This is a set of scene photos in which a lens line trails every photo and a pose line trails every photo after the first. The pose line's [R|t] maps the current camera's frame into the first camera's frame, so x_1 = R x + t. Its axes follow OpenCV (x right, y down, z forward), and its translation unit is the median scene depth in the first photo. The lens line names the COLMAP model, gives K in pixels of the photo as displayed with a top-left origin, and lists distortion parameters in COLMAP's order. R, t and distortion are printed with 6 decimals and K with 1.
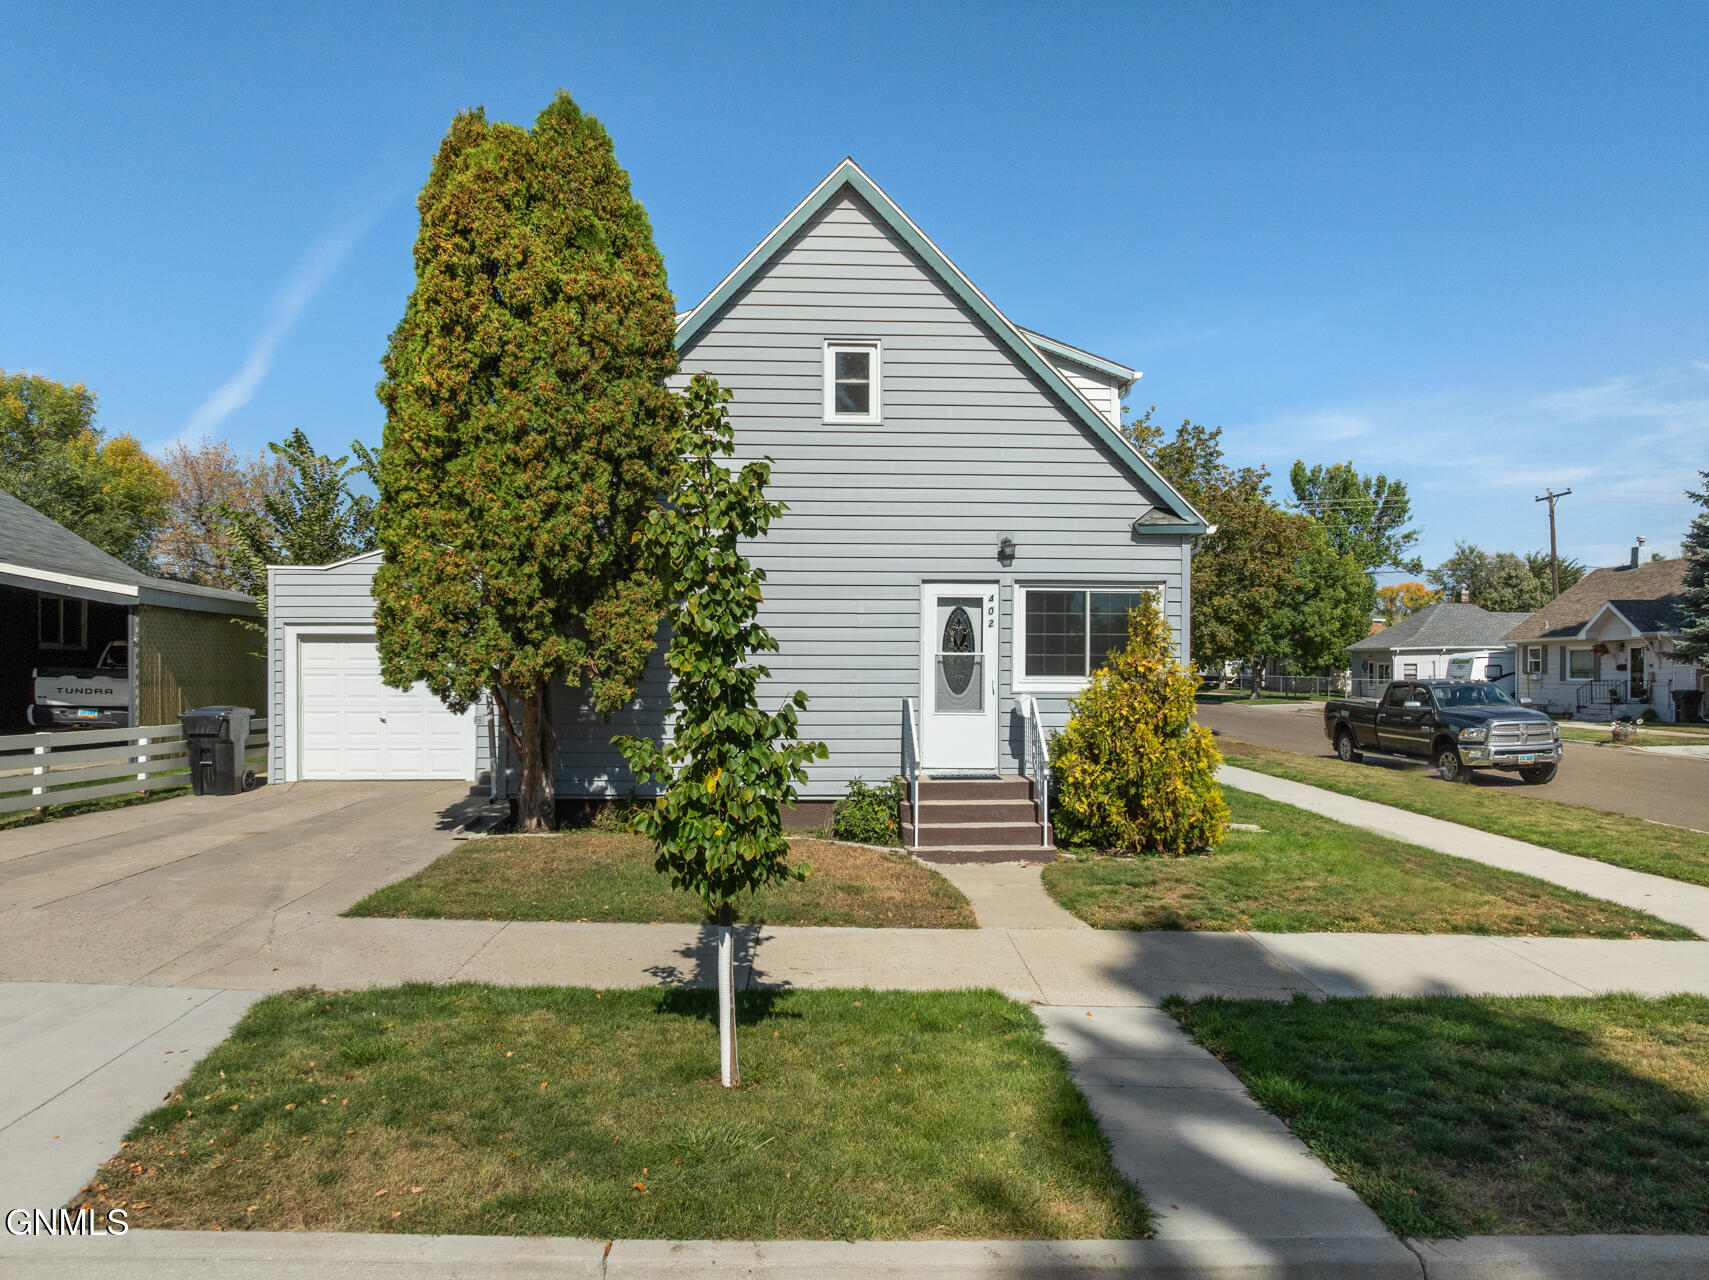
lens RADIAL K [[1204.6, 0, 863.9], [0, 1204.6, 680.8], [0, 0, 1]] dist [-0.039584, -0.001737]
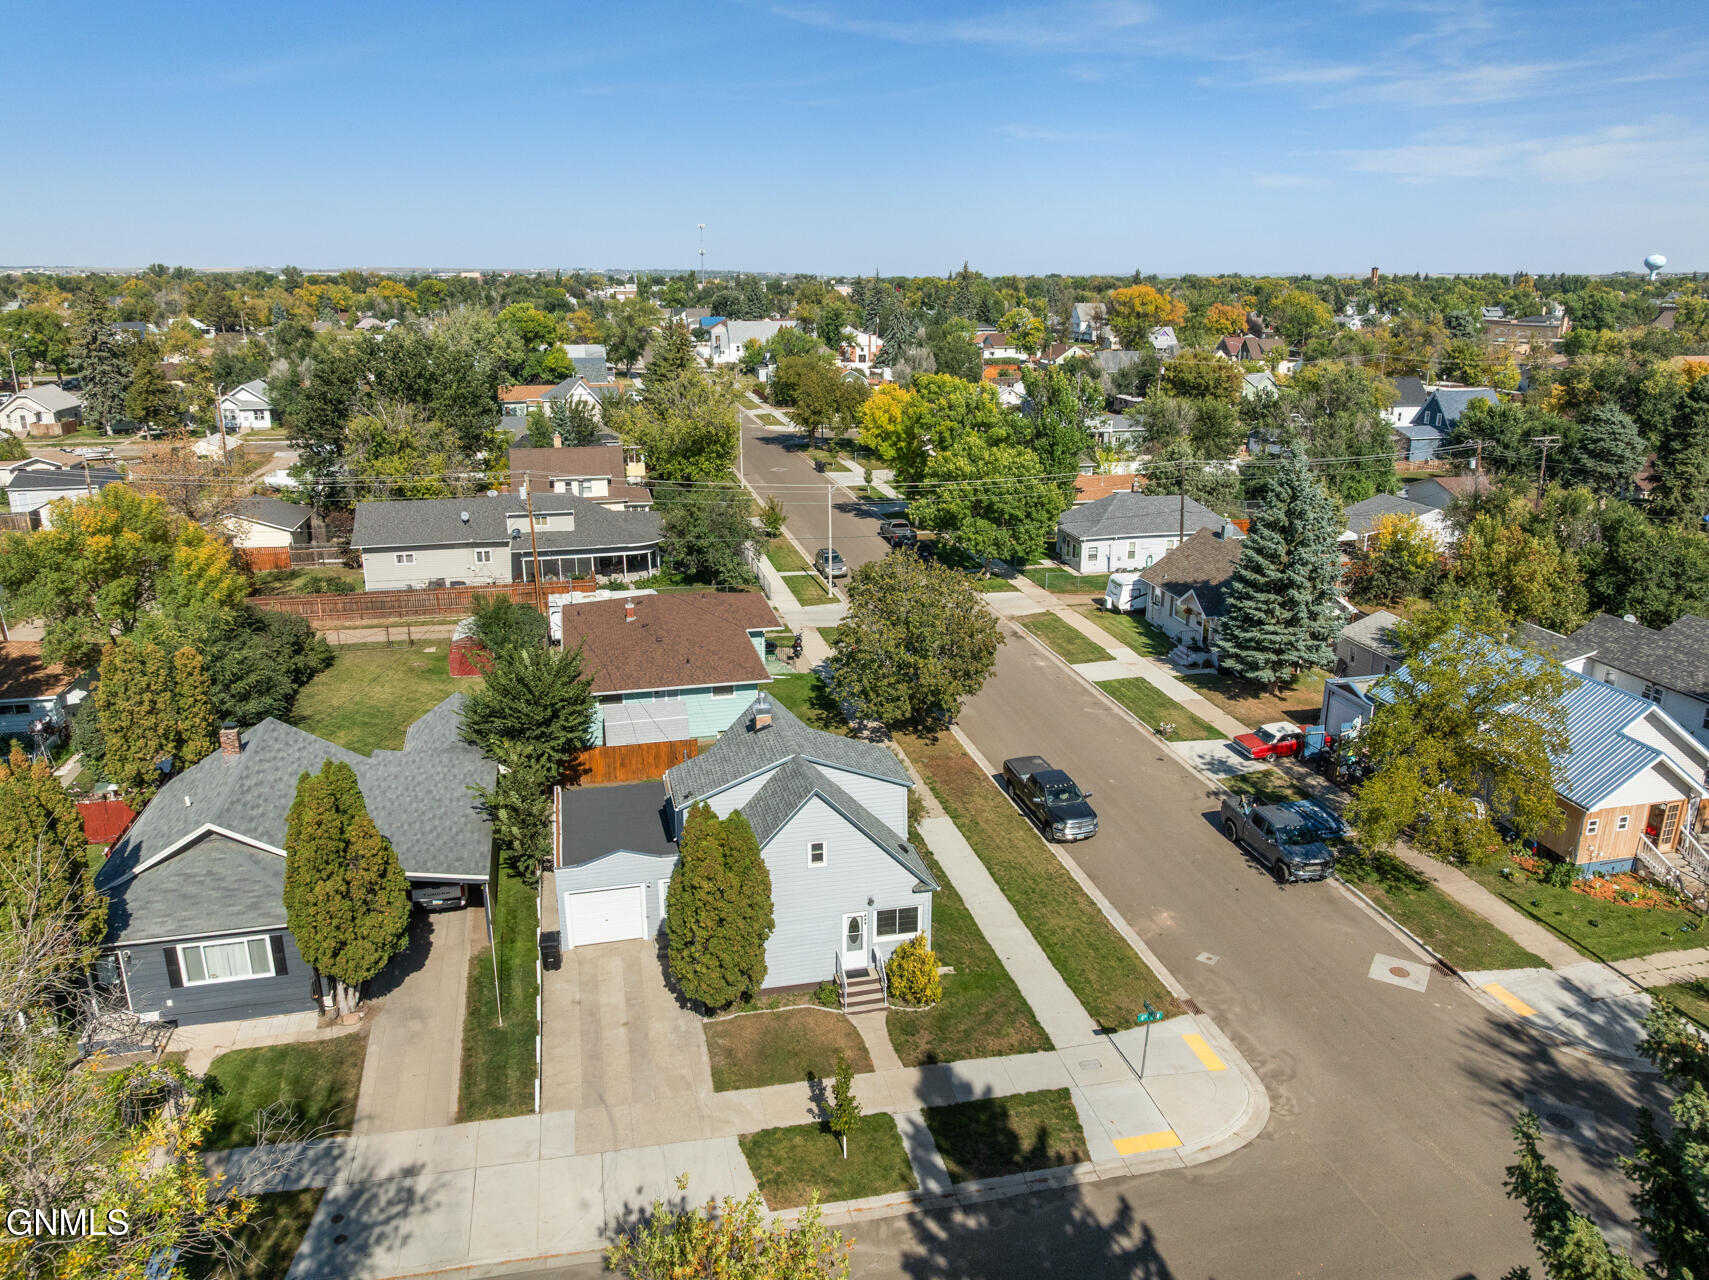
lens RADIAL K [[1188.7, 0, 854.5], [0, 1188.7, 640.0], [0, 0, 1]] dist [-0.047256, 0.030179]
pose [[0.982234, -0.056798, 0.178858, -0.399102], [0.004007, 0.959229, 0.282603, -1.533305], [-0.187617, -0.276866, 0.942415, -1.531644]]
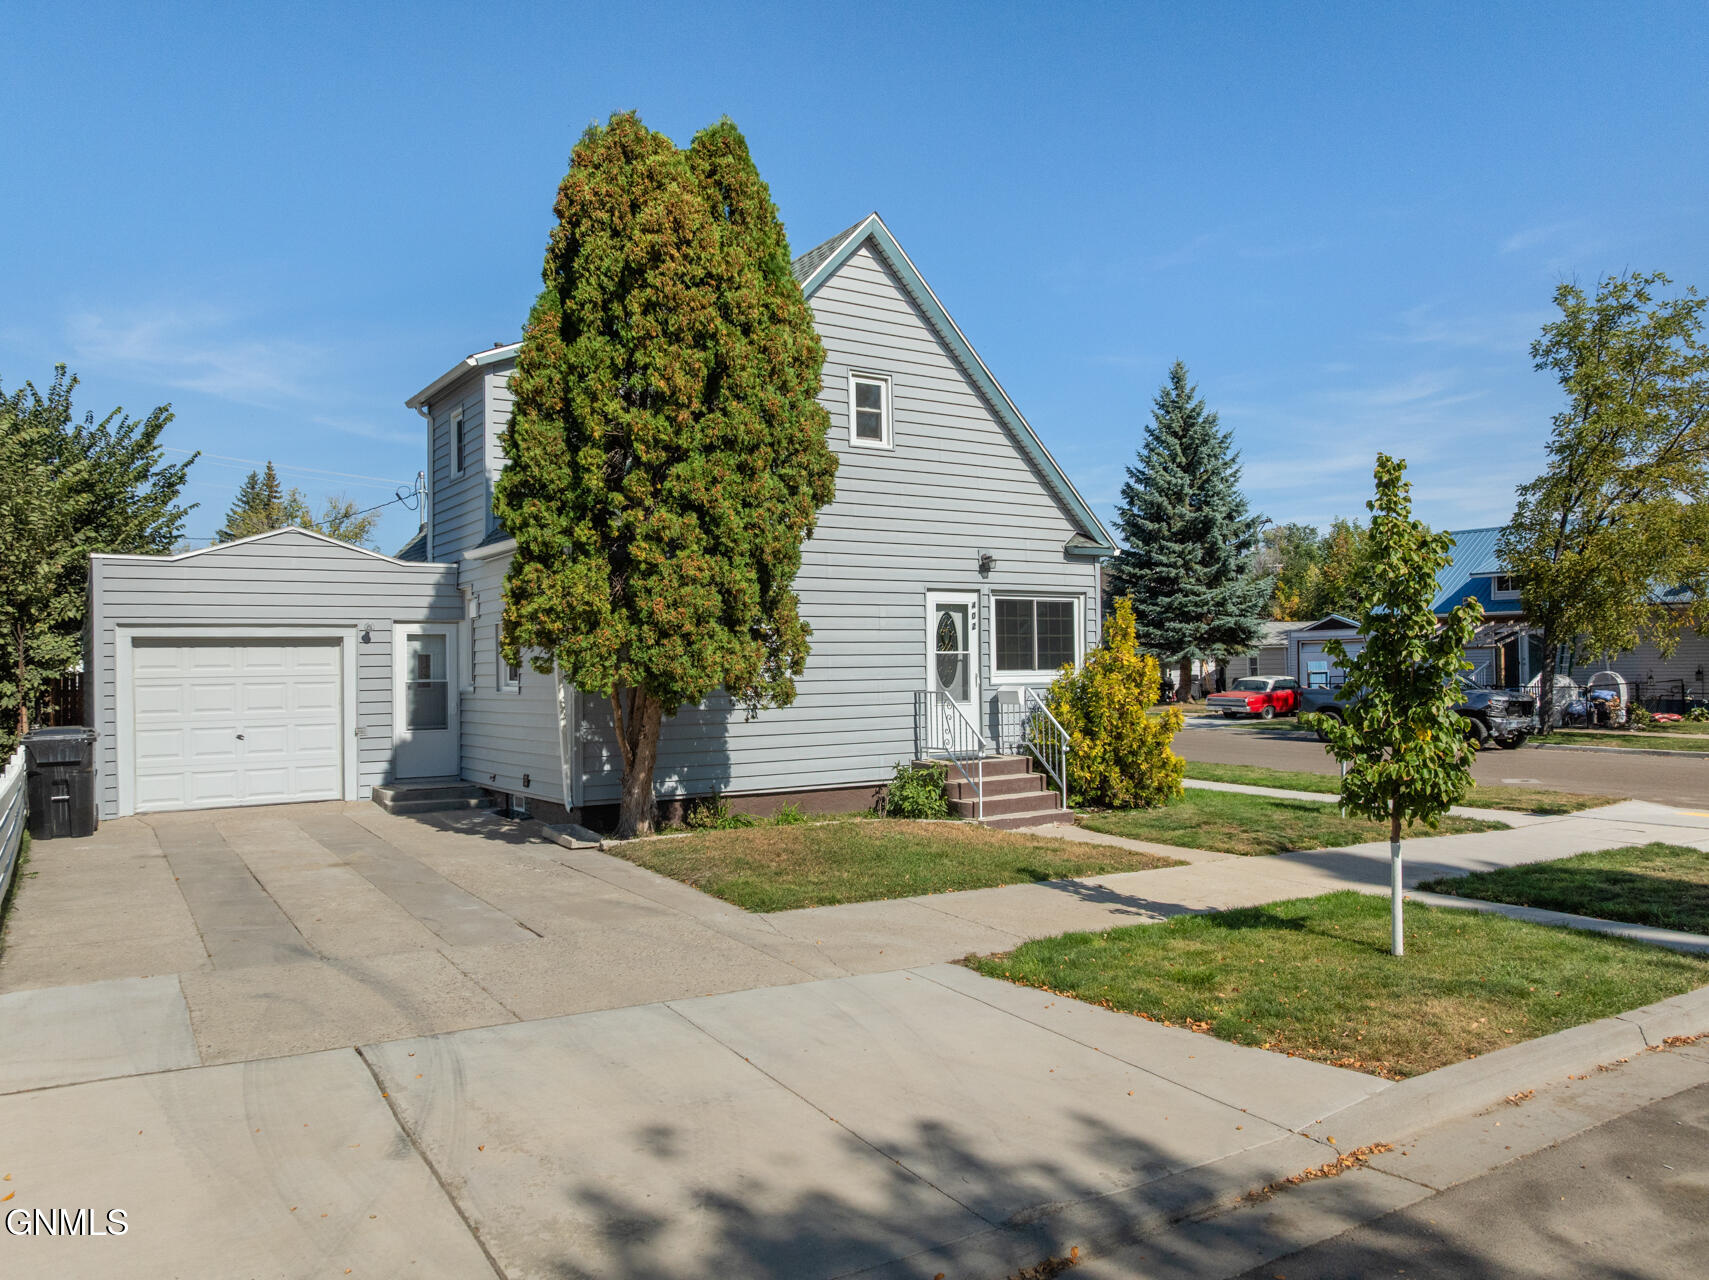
lens RADIAL K [[1211.6, 0, 857.5], [0, 1211.6, 661.4], [0, 0, 1]] dist [-0.026454, -0.005944]
pose [[0.861723, -0.013939, 0.507188, -0.596857], [0.021675, 0.999721, -0.009352, -0.004748], [-0.506916, 0.019053, 0.861785, 0.038558]]
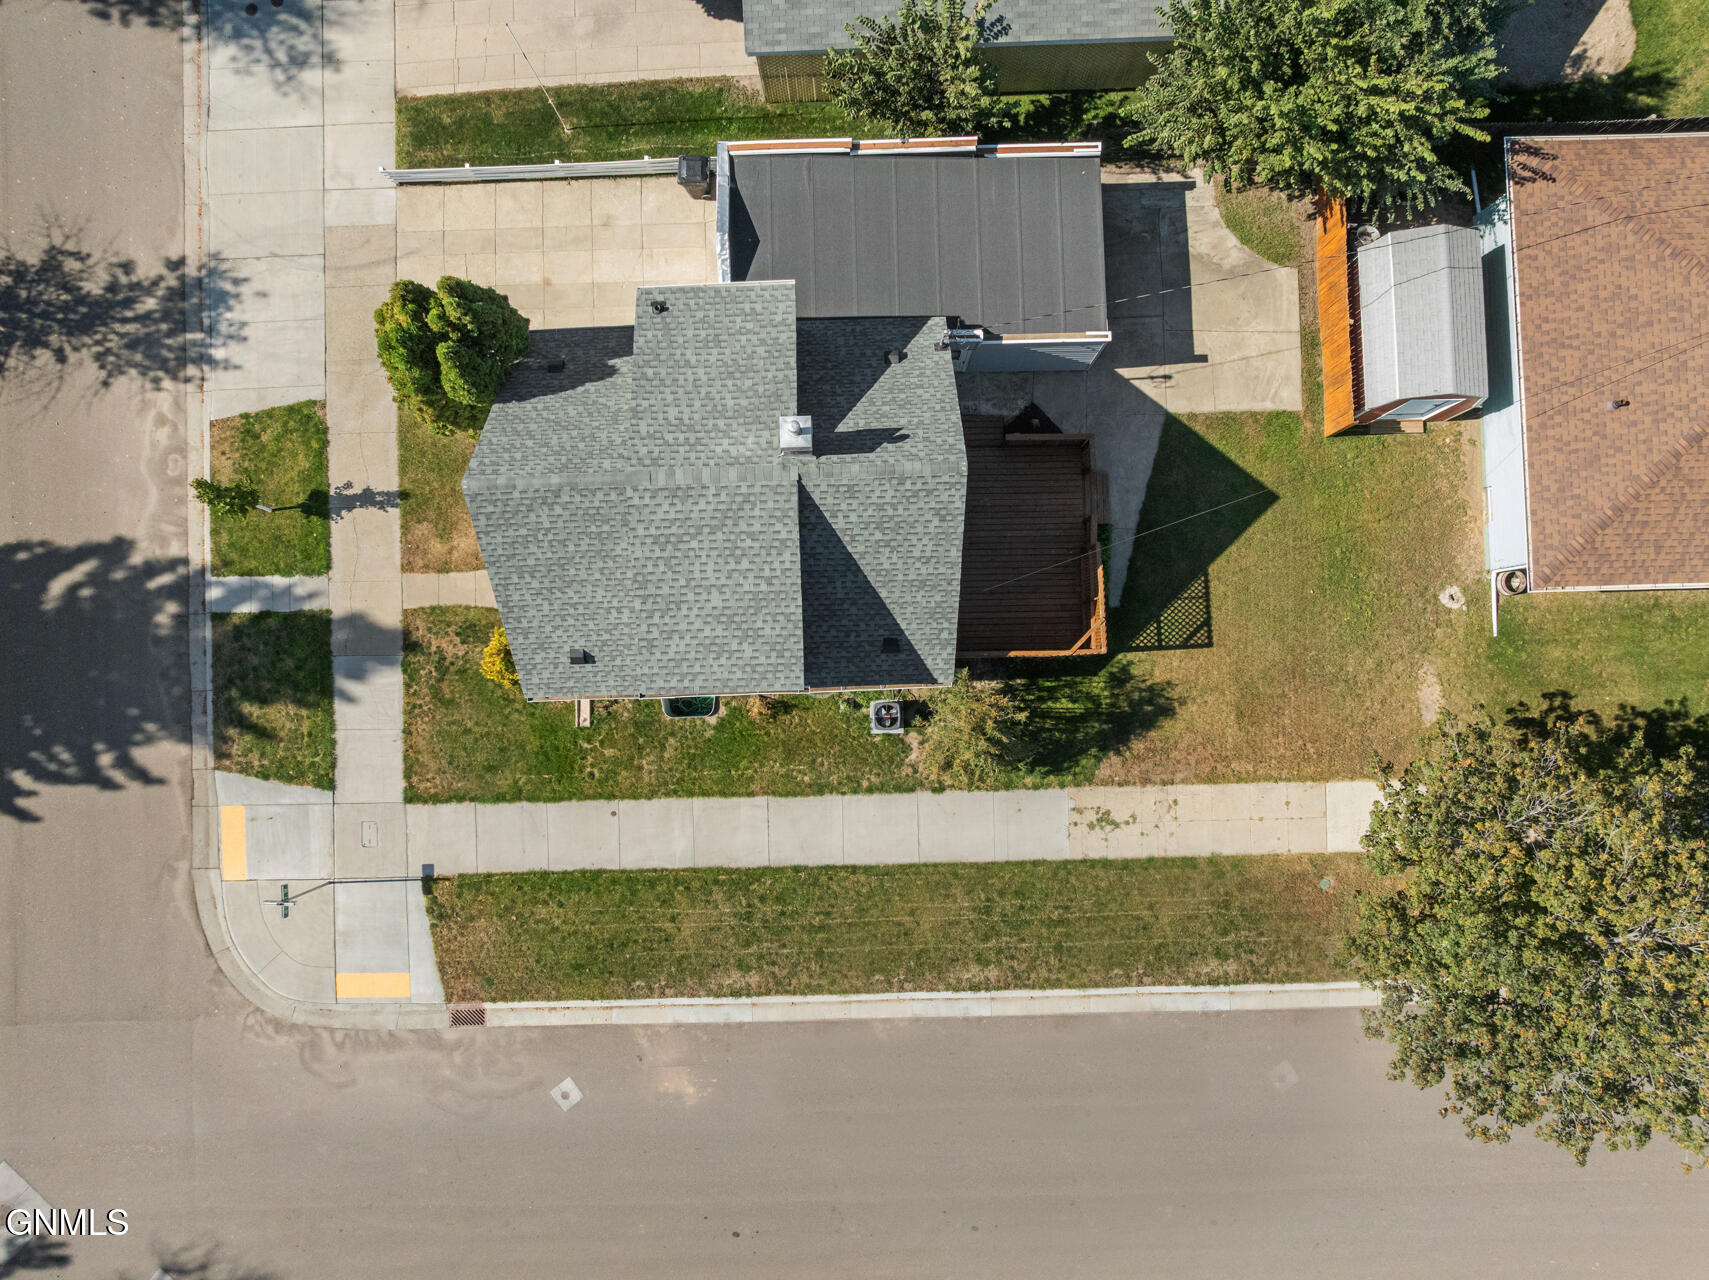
lens RADIAL K [[1188.7, 0, 854.5], [0, 1188.7, 640.0], [0, 0, 1]] dist [-0.047256, 0.030179]
pose [[-0.014836, 0.999364, -0.032427, 0.248283], [0.000243, 0.032435, 0.999474, -2.061576], [0.999890, 0.014820, -0.000724, 1.536190]]
